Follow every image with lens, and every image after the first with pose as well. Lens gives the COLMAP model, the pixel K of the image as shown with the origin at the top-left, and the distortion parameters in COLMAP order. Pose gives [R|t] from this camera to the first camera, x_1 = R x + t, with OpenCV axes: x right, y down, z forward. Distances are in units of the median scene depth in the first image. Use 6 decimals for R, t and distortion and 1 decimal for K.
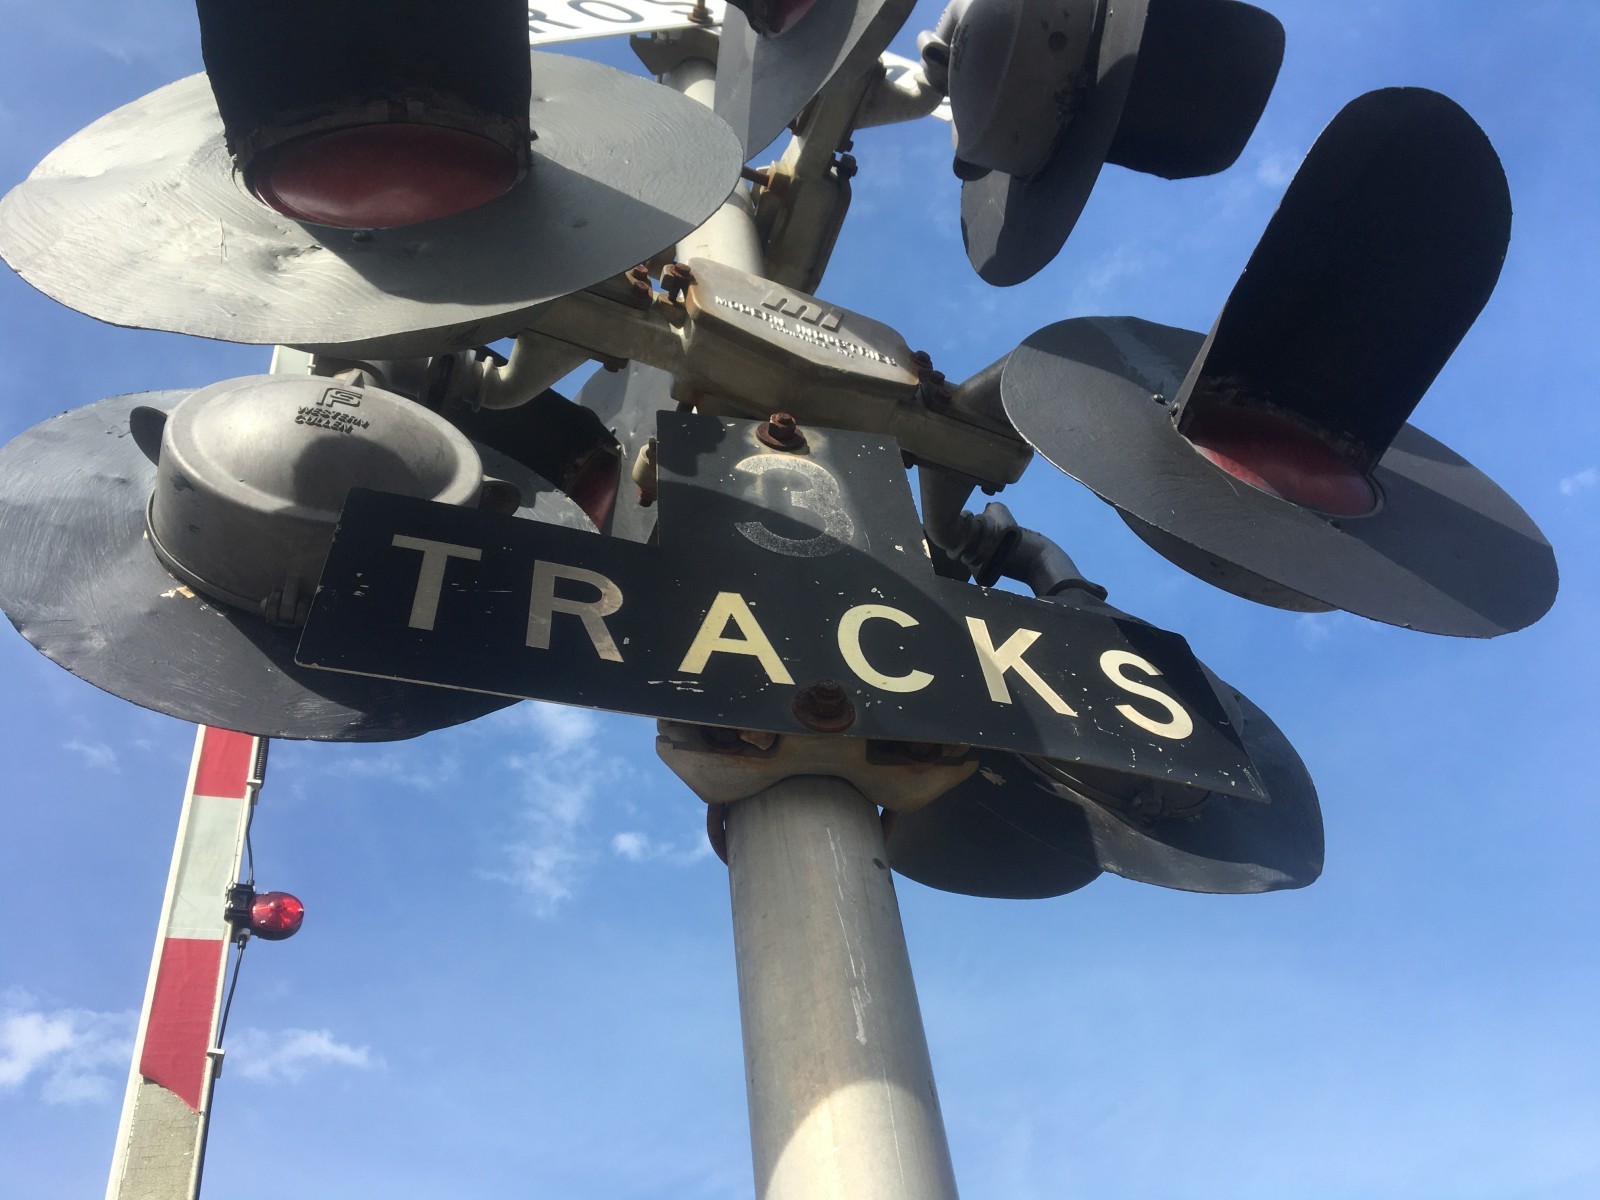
lens RADIAL K [[1336.5, 0, 804.2], [0, 1336.5, 594.8], [0, 0, 1]] dist [0.117247, -0.158393]
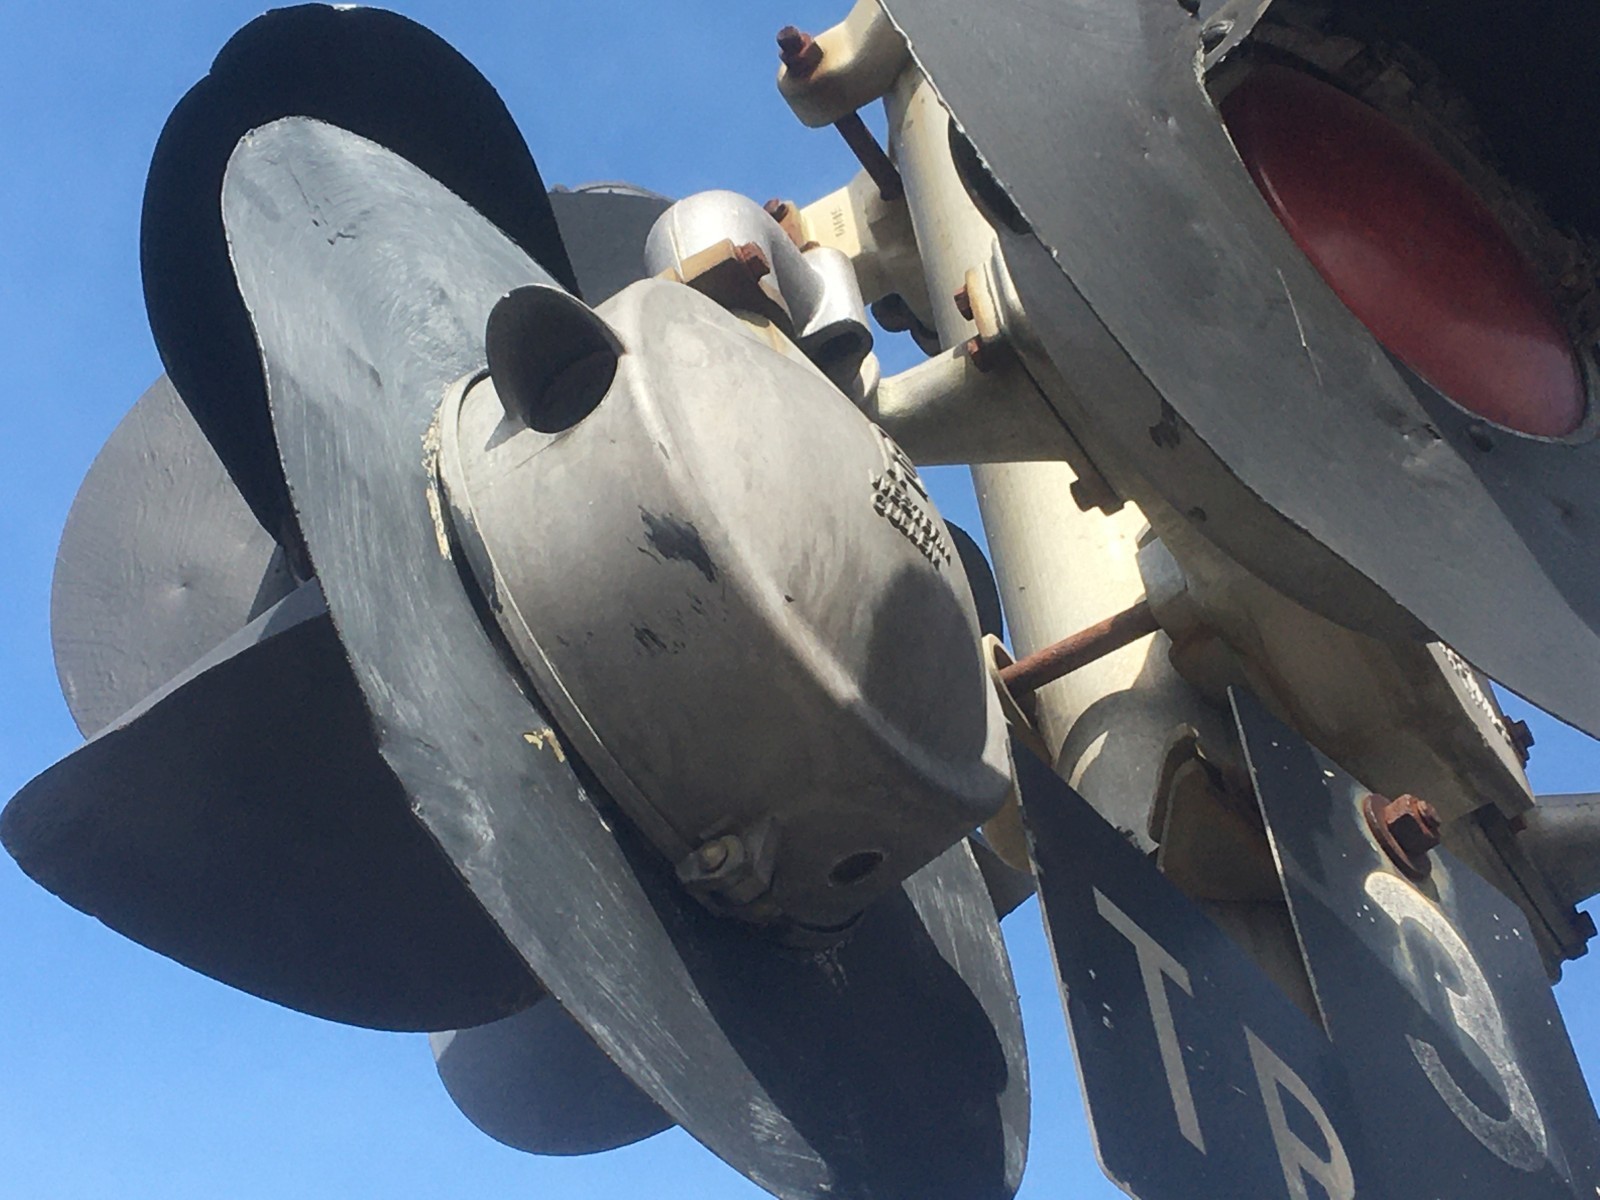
lens RADIAL K [[3536.9, 0, 800.0], [0, 3536.9, 600.0], [0, 0, 1]] dist [-0.003468, -0.200287]
pose [[0.797593, 0.445718, 0.406424, -0.942784], [-0.458815, 0.885697, -0.070919, 0.001308], [-0.391579, -0.129909, 0.910928, -0.122232]]
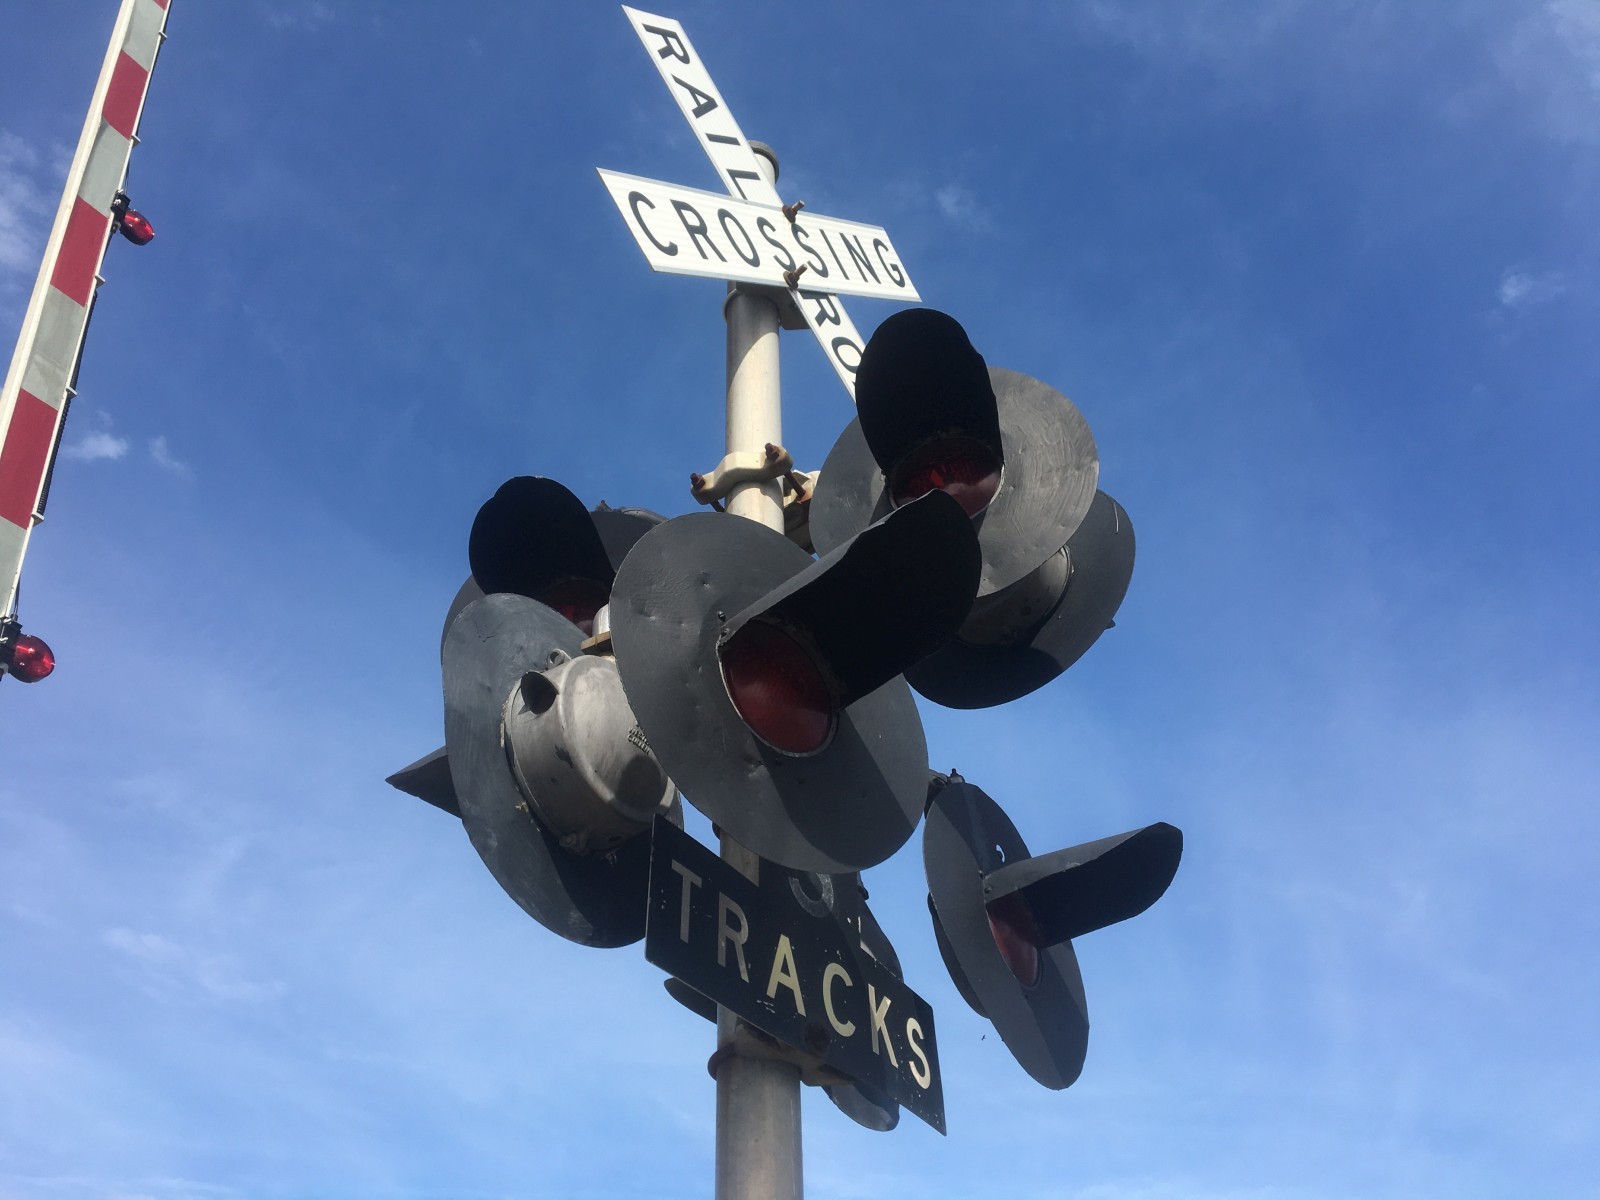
lens RADIAL K [[1350.8, 0, 800.0], [0, 1350.8, 600.0], [0, 0, 1]] dist [0.111153, -0.224181]
pose [[0.761321, 0.472264, 0.444249, -1.105250], [-0.541027, 0.840323, 0.033857, -0.471517], [-0.357323, -0.266127, 0.895263, -0.552522]]
